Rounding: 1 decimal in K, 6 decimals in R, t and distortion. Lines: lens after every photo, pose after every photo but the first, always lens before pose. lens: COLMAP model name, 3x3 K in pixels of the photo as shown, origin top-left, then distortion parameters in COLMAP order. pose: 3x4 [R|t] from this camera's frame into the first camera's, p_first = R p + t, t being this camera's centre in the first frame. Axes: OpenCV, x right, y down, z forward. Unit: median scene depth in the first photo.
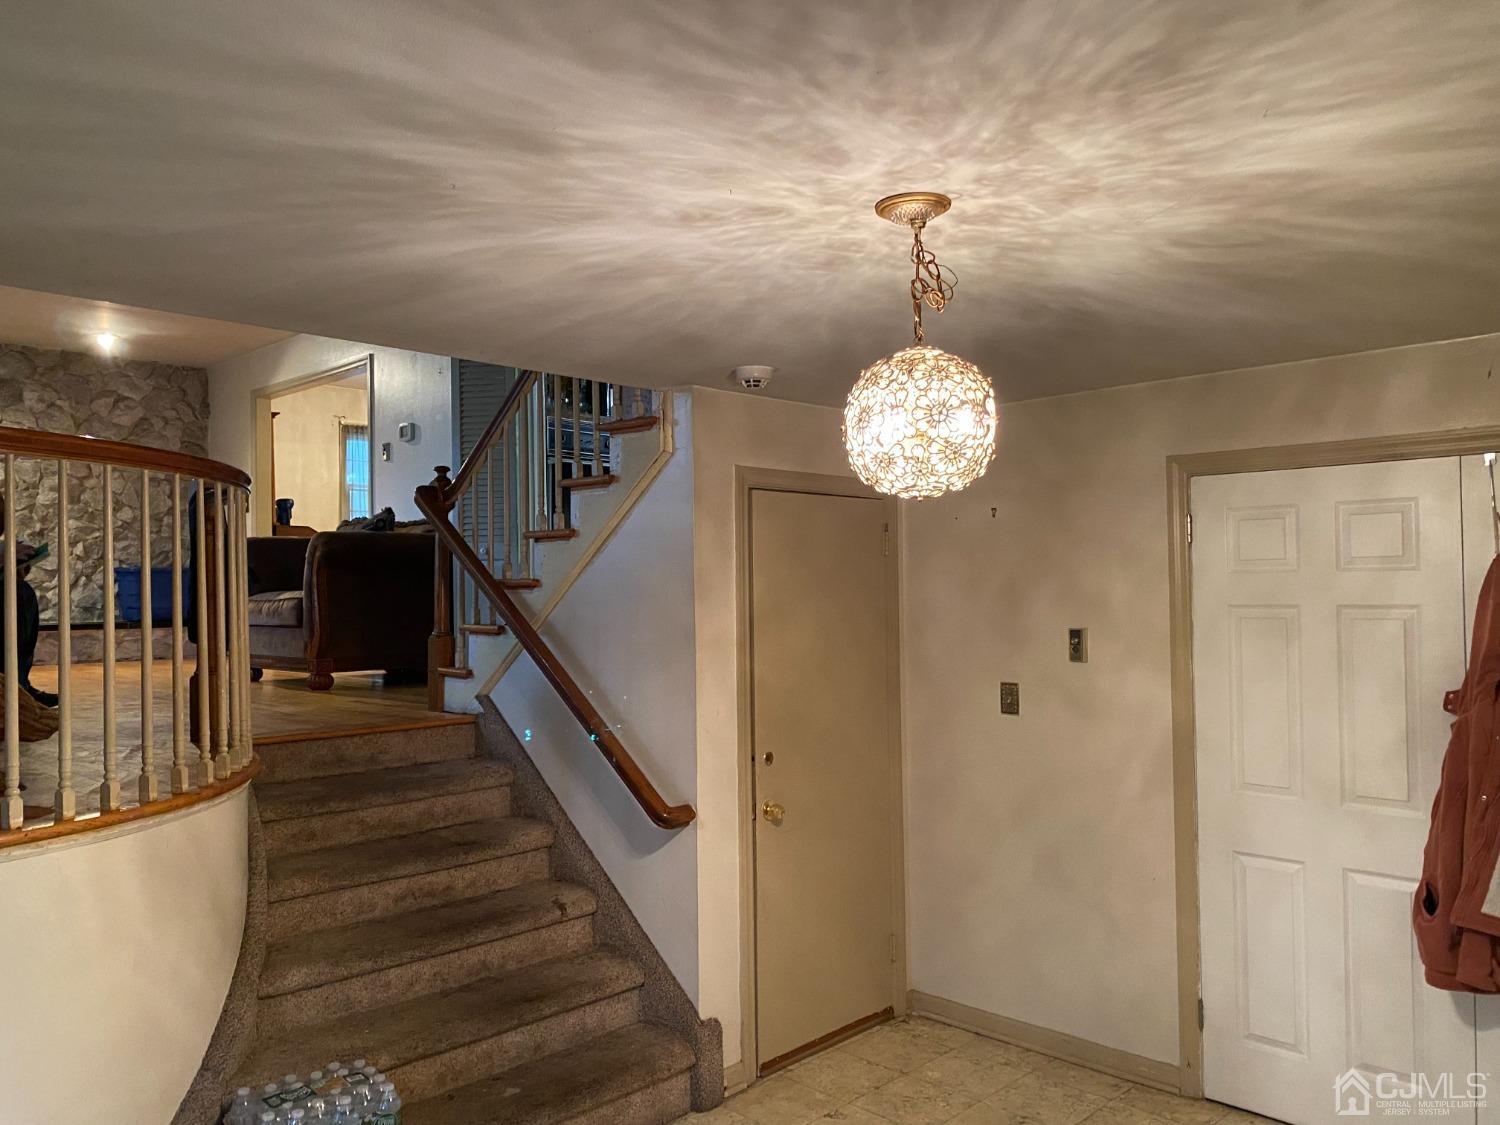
lens RADIAL K [[1136.5, 0, 748.0], [0, 1136.5, 583.3], [0, 0, 1]] dist [0.025645, -0.014807]
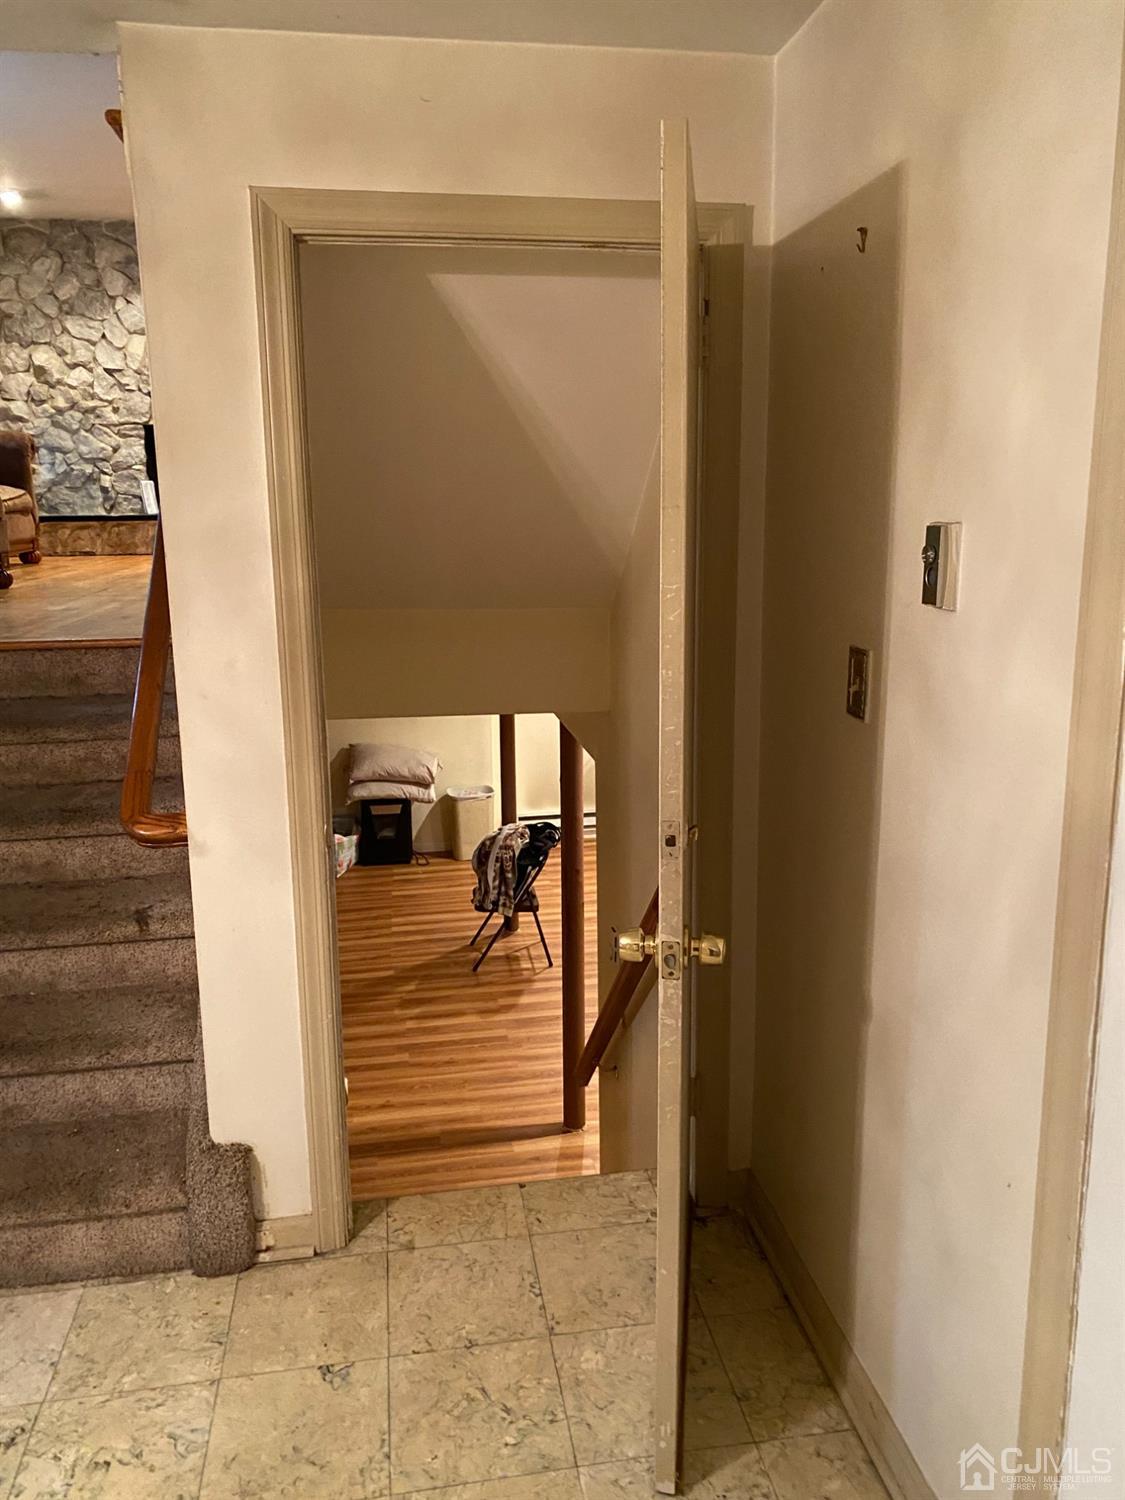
lens RADIAL K [[1136.5, 0, 562.5], [0, 1136.5, 750.0], [0, 0, 1]] dist [0.025645, -0.014807]
pose [[0.810726, 0.129158, -0.571000, 0.750792], [0.001098, 0.975022, 0.222105, 0.052281], [0.585425, -0.180693, 0.790334, 1.096166]]
